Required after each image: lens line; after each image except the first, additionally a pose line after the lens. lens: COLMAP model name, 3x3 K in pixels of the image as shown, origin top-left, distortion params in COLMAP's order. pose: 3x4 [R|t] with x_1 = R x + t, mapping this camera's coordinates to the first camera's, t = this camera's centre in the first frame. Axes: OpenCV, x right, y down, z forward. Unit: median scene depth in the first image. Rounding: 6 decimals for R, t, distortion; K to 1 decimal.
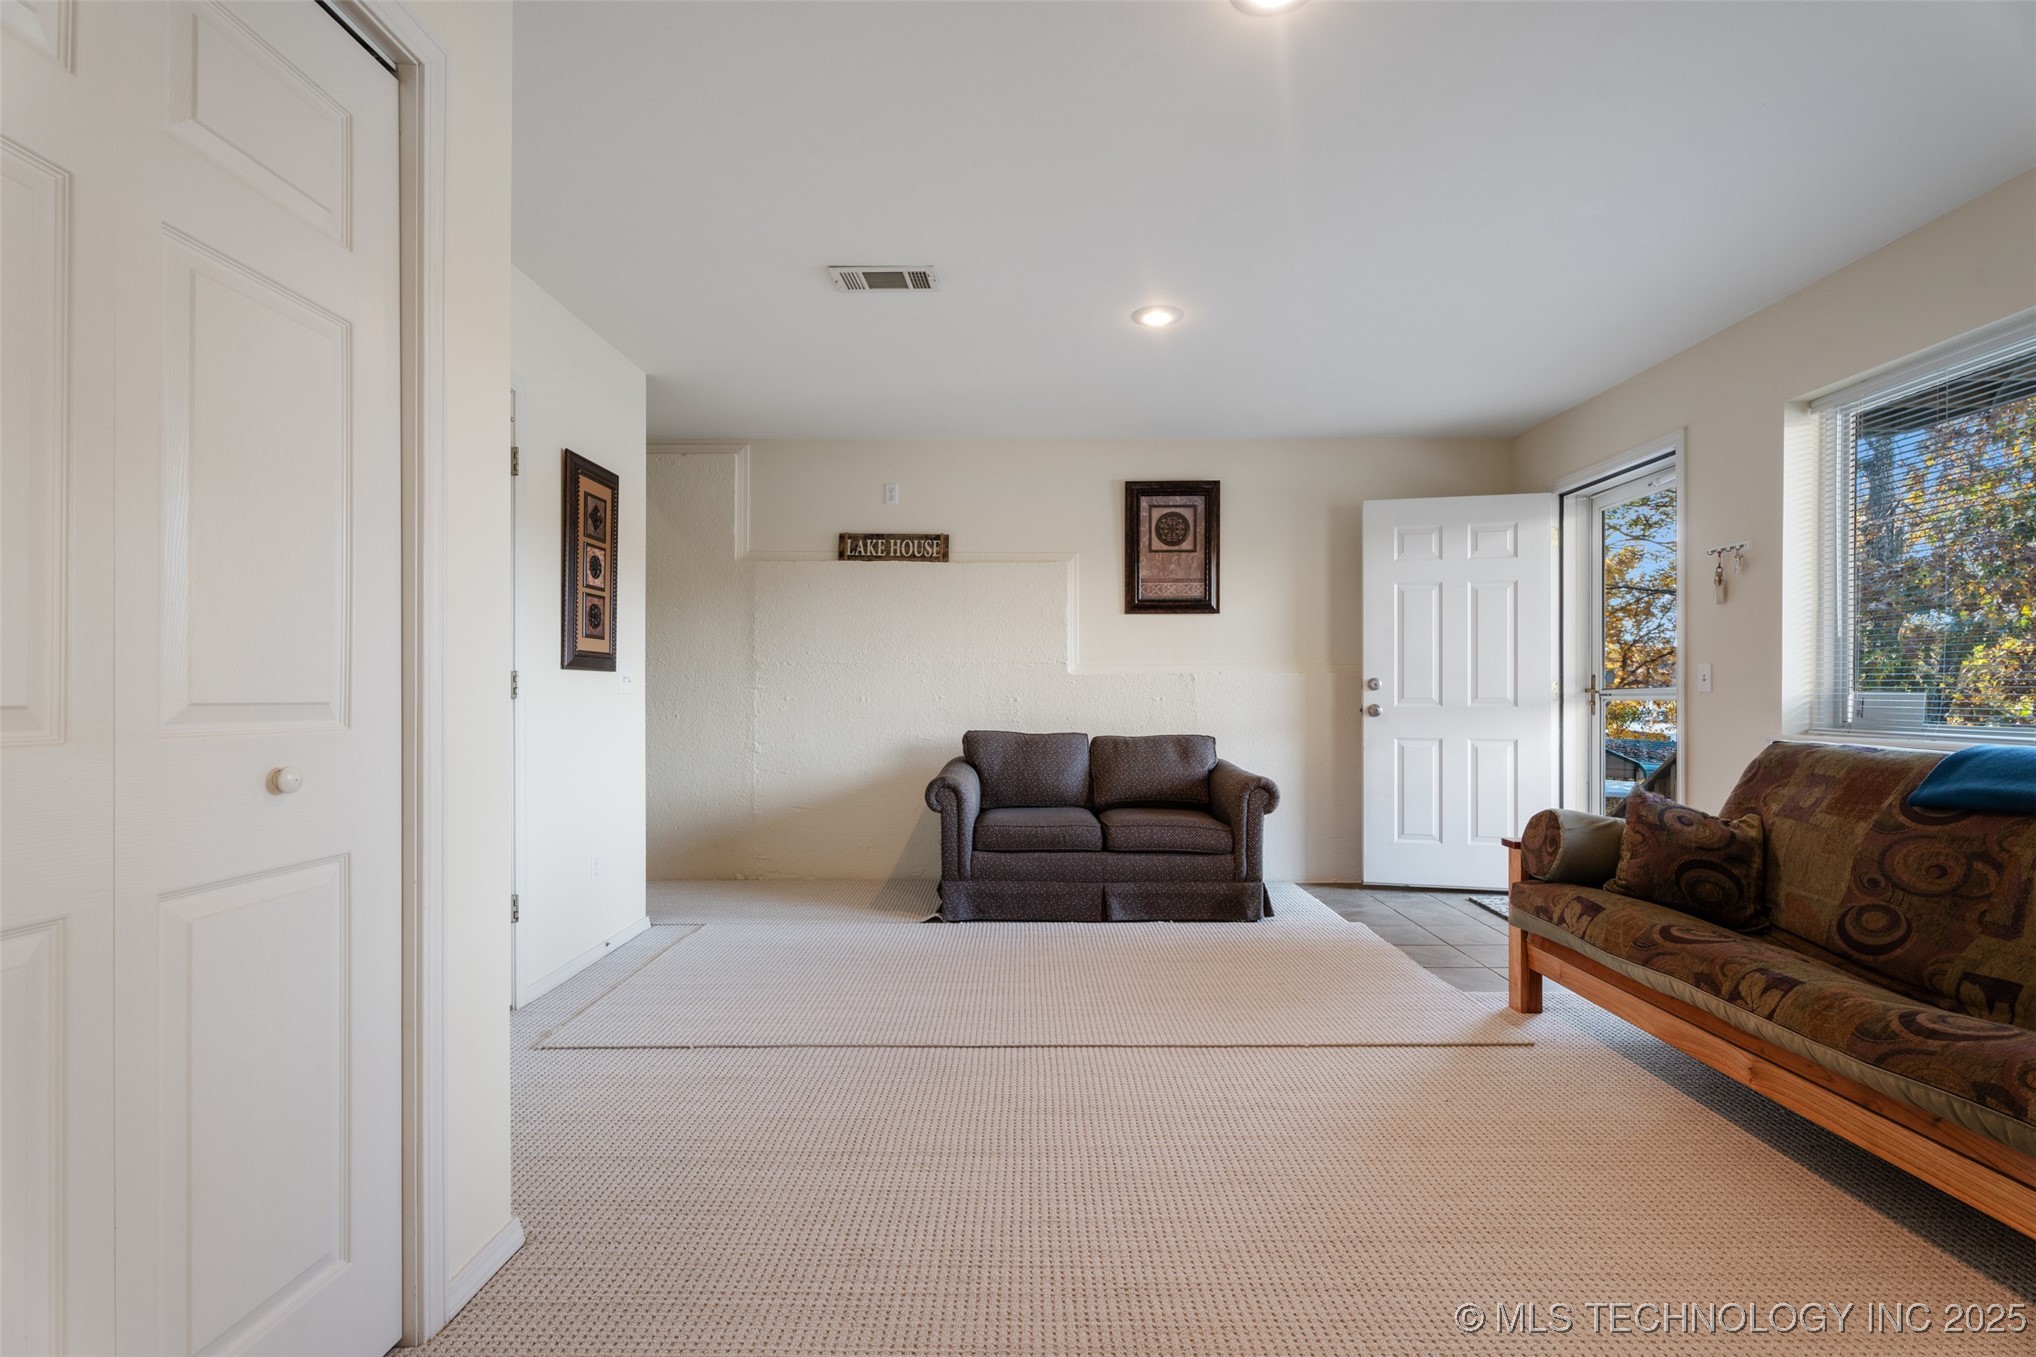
lens RADIAL K [[911.9, 0, 1013.0], [0, 911.9, 692.3], [0, 0, 1]] dist [-0.001363, 0.000176]
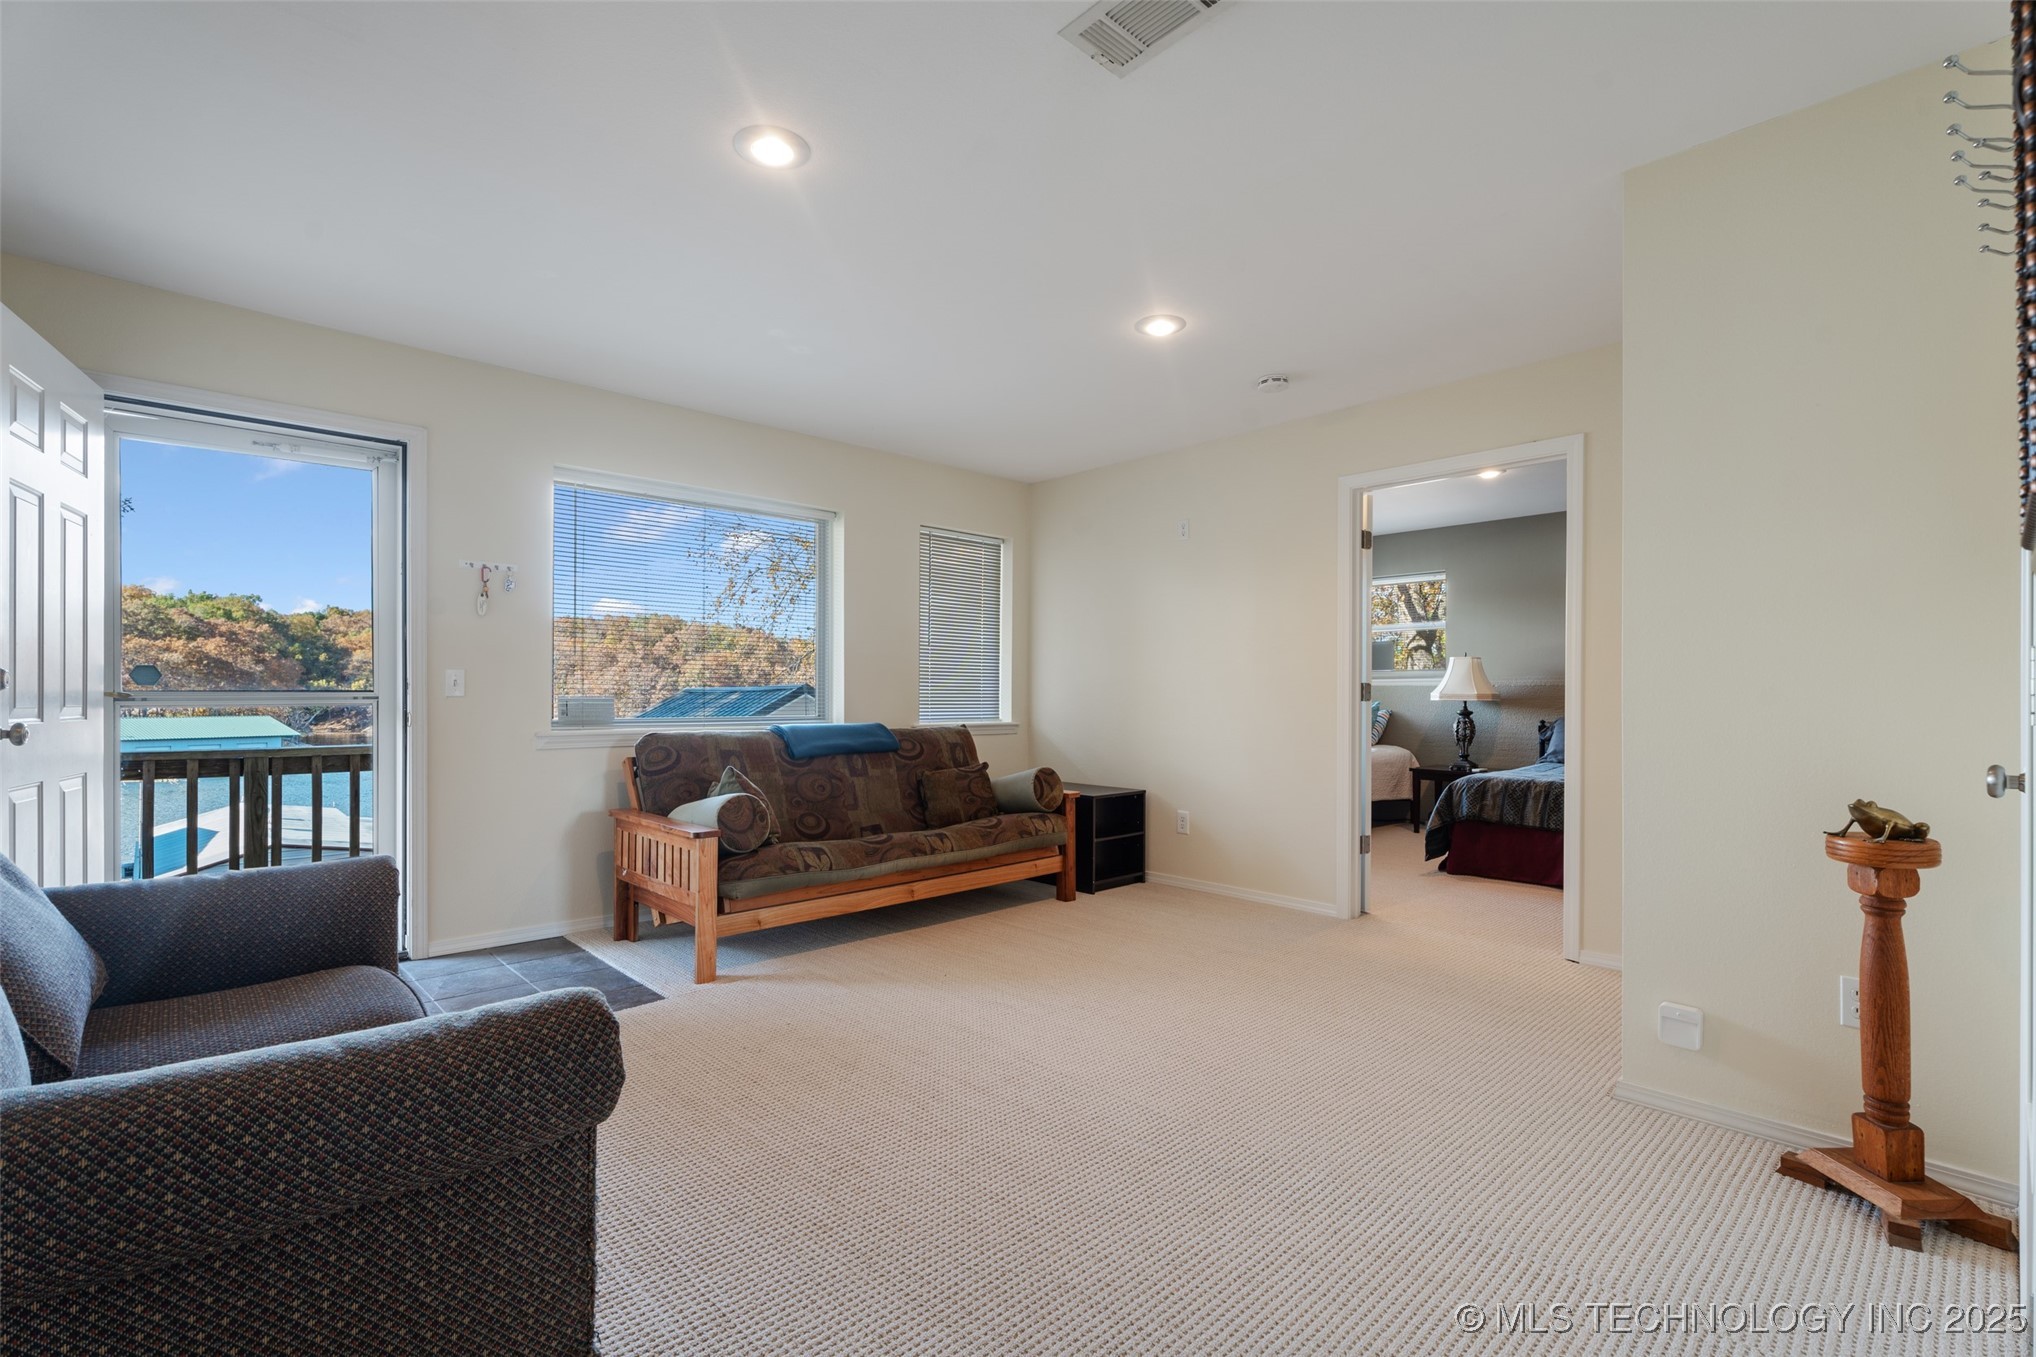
lens RADIAL K [[911.9, 0, 1013.0], [0, 911.9, 692.3], [0, 0, 1]] dist [-0.001363, 0.000176]
pose [[-0.688025, 0.003982, 0.725676, -0.657264], [-0.001496, 0.999975, -0.006905, -0.002976], [-0.725686, -0.005836, -0.688002, 1.868075]]
